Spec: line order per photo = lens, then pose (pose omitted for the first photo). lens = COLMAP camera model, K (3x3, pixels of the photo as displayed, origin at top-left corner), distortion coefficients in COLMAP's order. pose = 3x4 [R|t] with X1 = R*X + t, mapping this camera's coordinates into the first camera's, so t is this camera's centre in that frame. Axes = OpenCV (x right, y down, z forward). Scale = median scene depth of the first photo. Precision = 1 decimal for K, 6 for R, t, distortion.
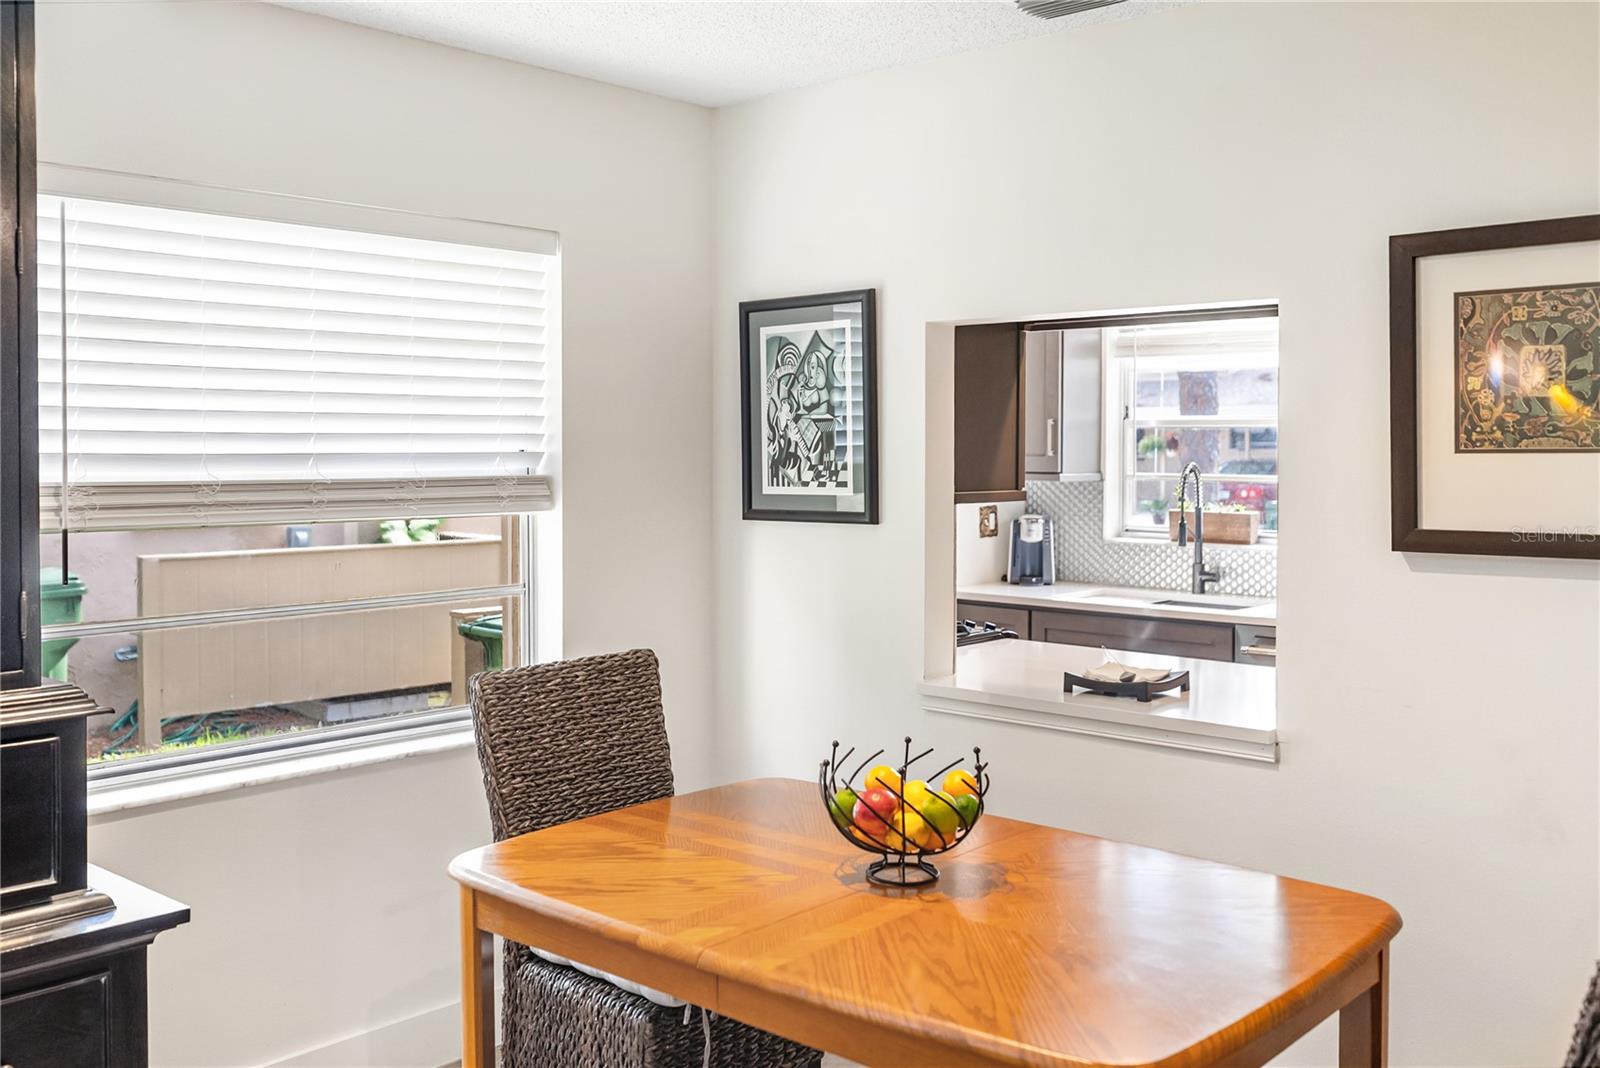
lens RADIAL K [[1471.0, 0, 803.8], [0, 1471.0, 468.8], [0, 0, 1]] dist [0.011779, -0.001993]
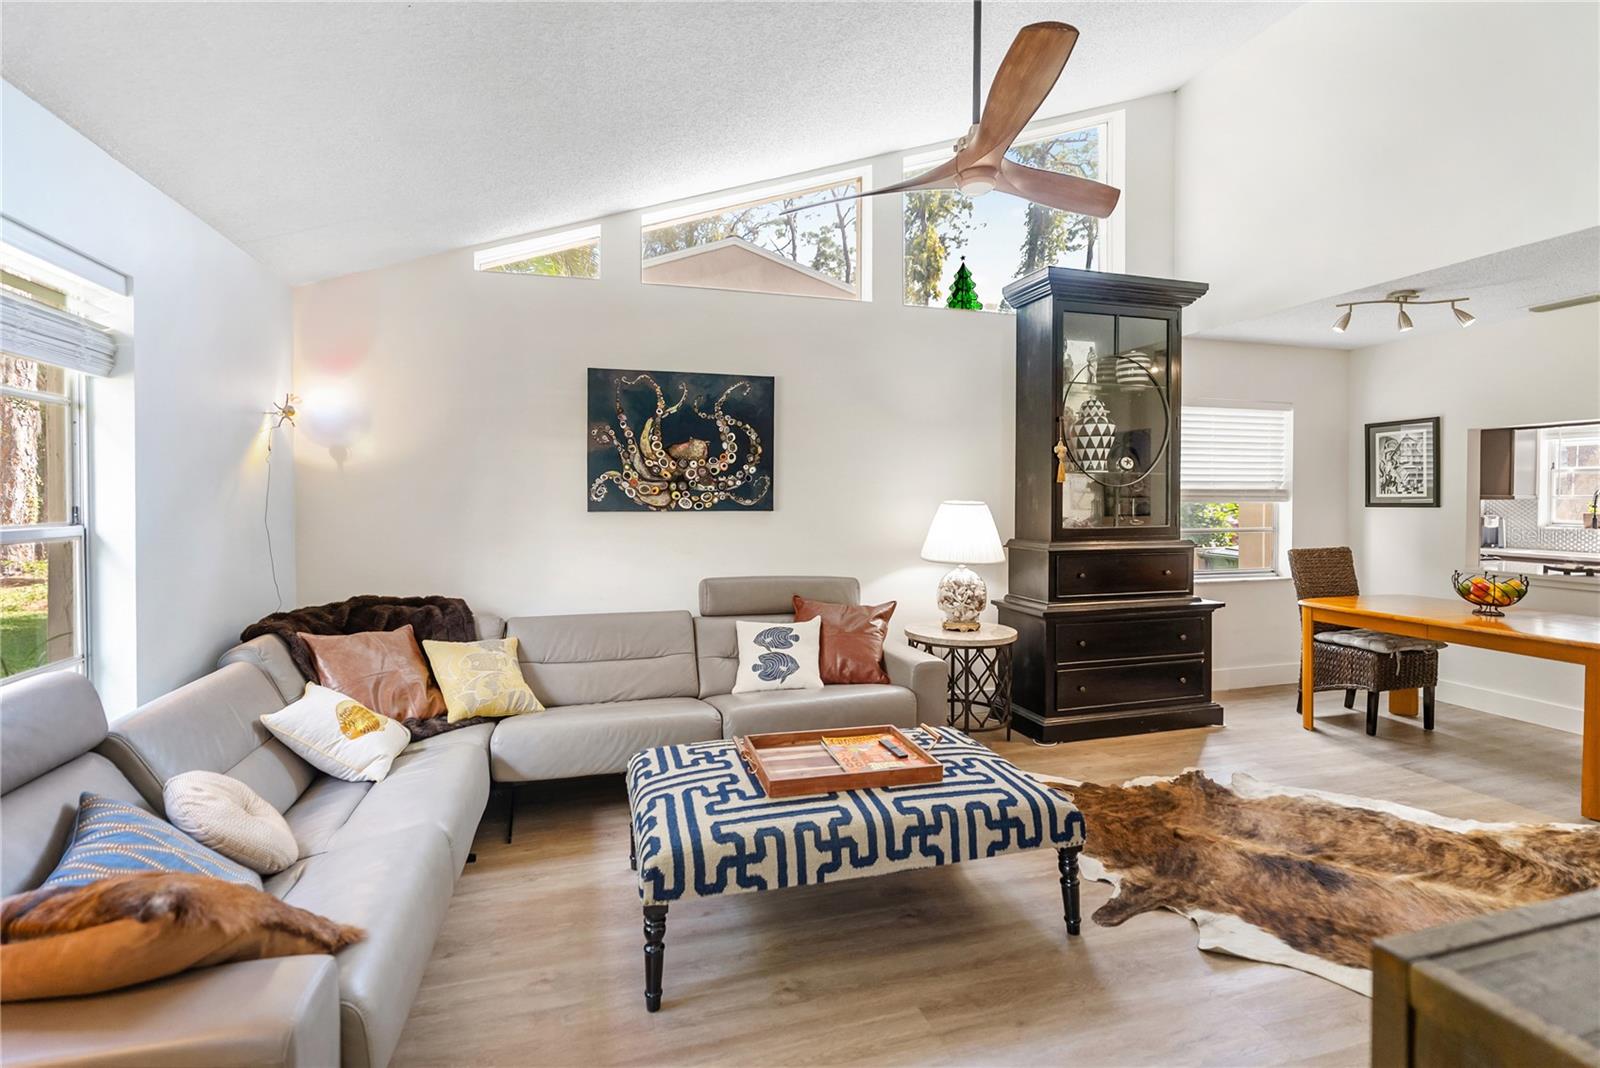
lens RADIAL K [[735.3, 0, 786.8], [0, 735.3, 510.9], [0, 0, 1]] dist [-0.004882, 0.001971]
pose [[0.851898, 0.009429, -0.523623, -0.271524], [-0.009006, 0.999954, 0.003354, 0.053469], [0.523630, 0.001858, 0.851944, -0.754995]]
